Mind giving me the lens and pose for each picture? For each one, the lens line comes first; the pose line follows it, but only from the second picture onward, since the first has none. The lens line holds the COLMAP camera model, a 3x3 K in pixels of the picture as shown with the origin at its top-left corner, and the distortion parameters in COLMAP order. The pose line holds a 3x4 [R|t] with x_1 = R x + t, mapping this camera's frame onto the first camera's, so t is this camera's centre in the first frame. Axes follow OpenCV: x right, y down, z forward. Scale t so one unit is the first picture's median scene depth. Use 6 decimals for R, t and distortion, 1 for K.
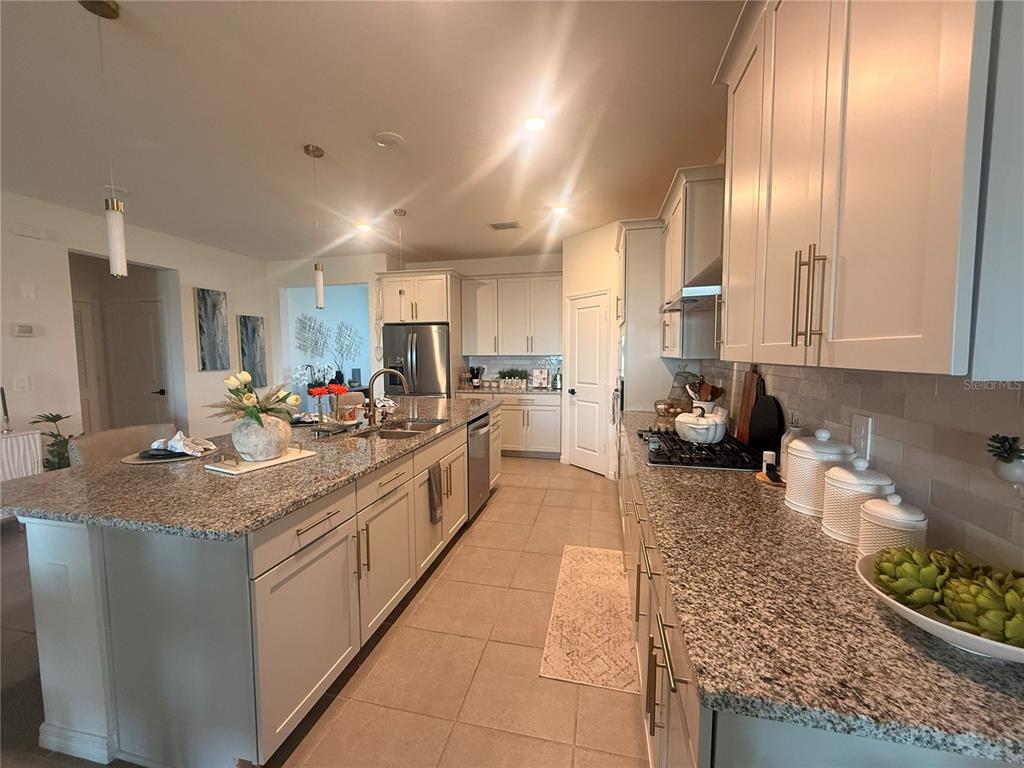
lens RADIAL K [[407.8, 0, 512.0], [0, 407.8, 384.0], [0, 0, 1]] dist [-0.001739, 0.000055]
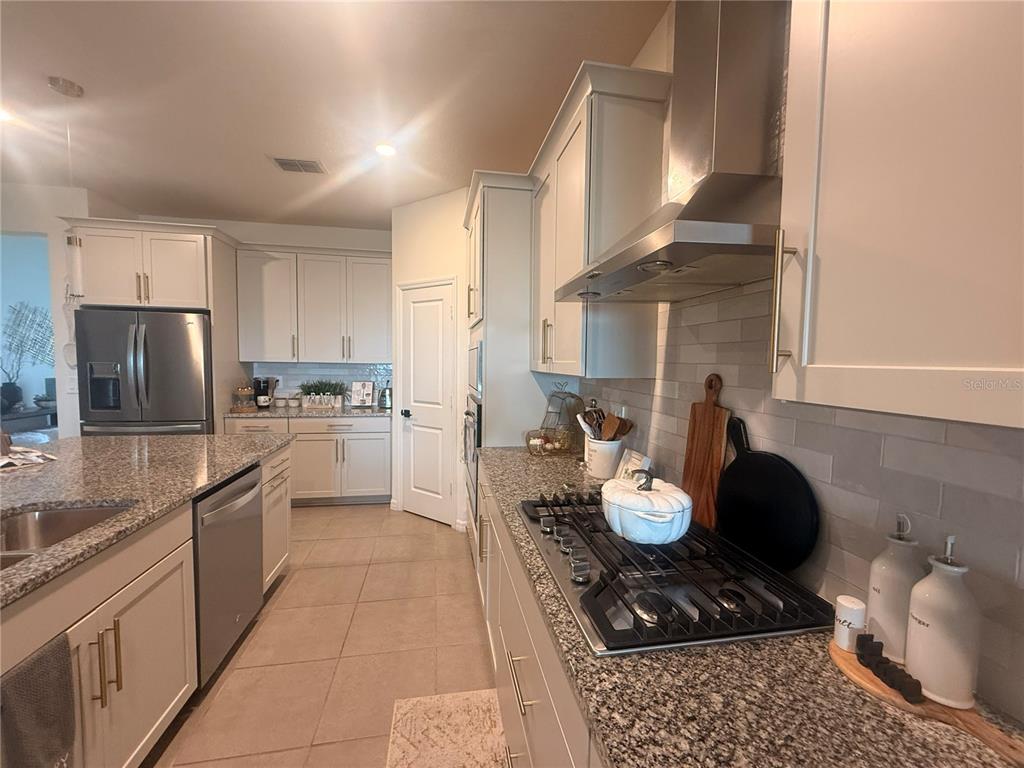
lens RADIAL K [[407.8, 0, 512.0], [0, 407.8, 384.0], [0, 0, 1]] dist [-0.001739, 0.000055]
pose [[0.921246, -0.003440, 0.388964, 0.034497], [0.009144, 0.999876, -0.012813, -0.022069], [-0.388872, 0.015361, 0.921164, 0.227848]]
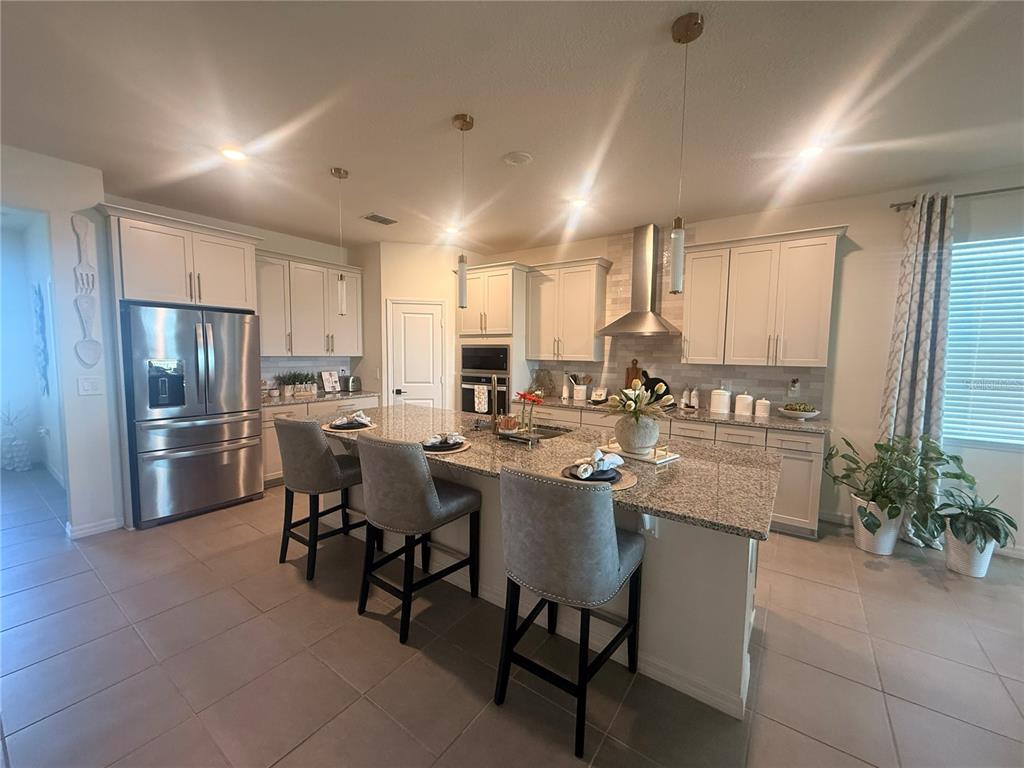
lens RADIAL K [[407.8, 0, 512.0], [0, 407.8, 384.0], [0, 0, 1]] dist [-0.001739, 0.000055]
pose [[0.383606, -0.065066, 0.921202, -0.662961], [0.053583, 0.997403, 0.048135, -0.033406], [-0.921941, 0.030895, 0.386096, 0.312826]]
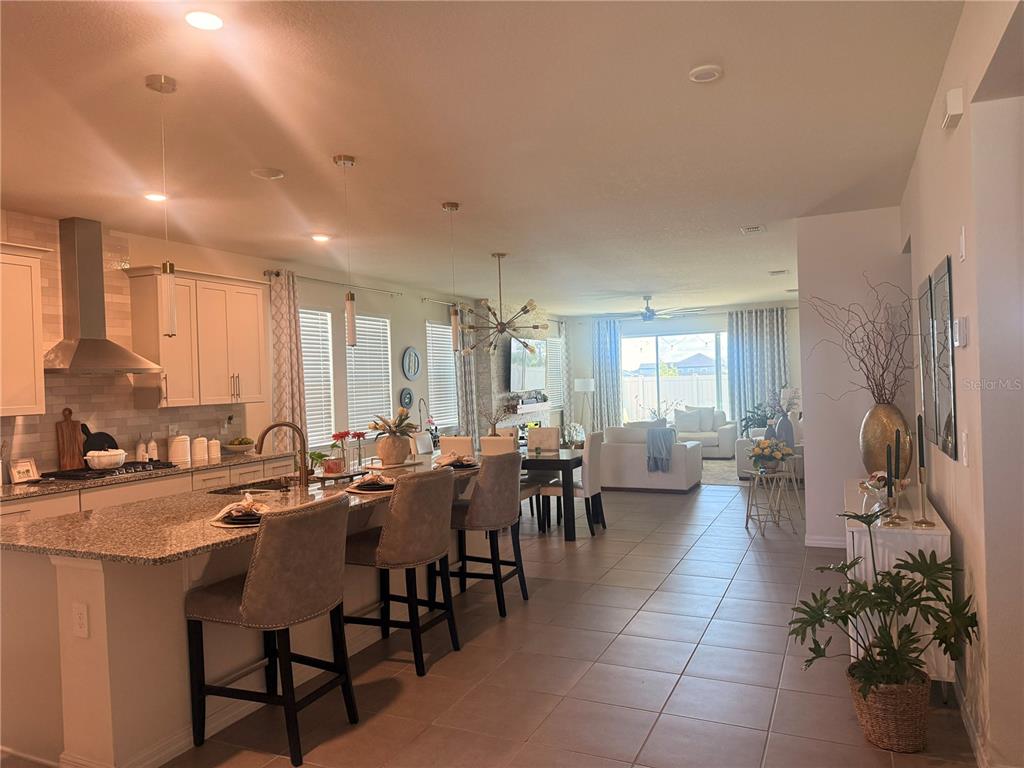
lens RADIAL K [[714.8, 0, 512.0], [0, 714.8, 384.0], [0, 0, 1]] dist [-0.000166, 0.000039]
pose [[-0.976976, 0.035143, 0.210437, -0.588107], [0.052345, 0.995676, 0.076743, -0.109208], [-0.206830, 0.085991, -0.974591, 1.259124]]
